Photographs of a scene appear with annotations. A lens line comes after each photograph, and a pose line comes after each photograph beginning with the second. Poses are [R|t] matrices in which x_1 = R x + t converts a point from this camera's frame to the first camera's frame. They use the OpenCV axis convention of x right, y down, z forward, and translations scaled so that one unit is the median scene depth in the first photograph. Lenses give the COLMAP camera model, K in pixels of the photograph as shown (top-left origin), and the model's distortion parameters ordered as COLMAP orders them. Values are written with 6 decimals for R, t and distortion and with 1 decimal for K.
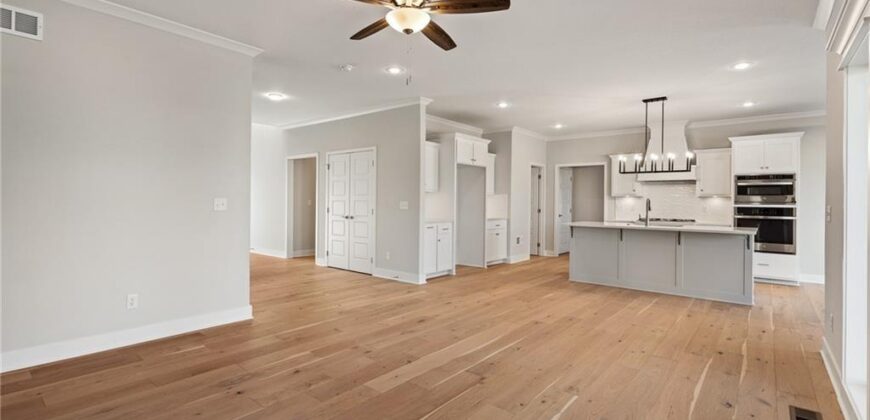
lens RADIAL K [[408.6, 0, 435.0], [0, 408.6, 210.0], [0, 0, 1]] dist [0.000557, 0.000013]
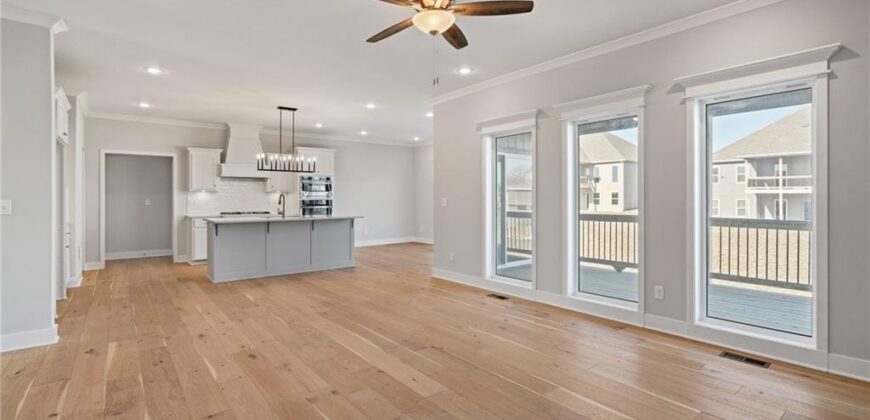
lens RADIAL K [[389.6, 0, 435.0], [0, 389.6, 210.0], [0, 0, 1]] dist [-0.000106, 0.000179]
pose [[0.204237, -0.041868, 0.978026, -0.641681], [0.024567, 0.998990, 0.037636, -0.018840], [-0.978613, 0.016340, 0.205060, 0.498836]]
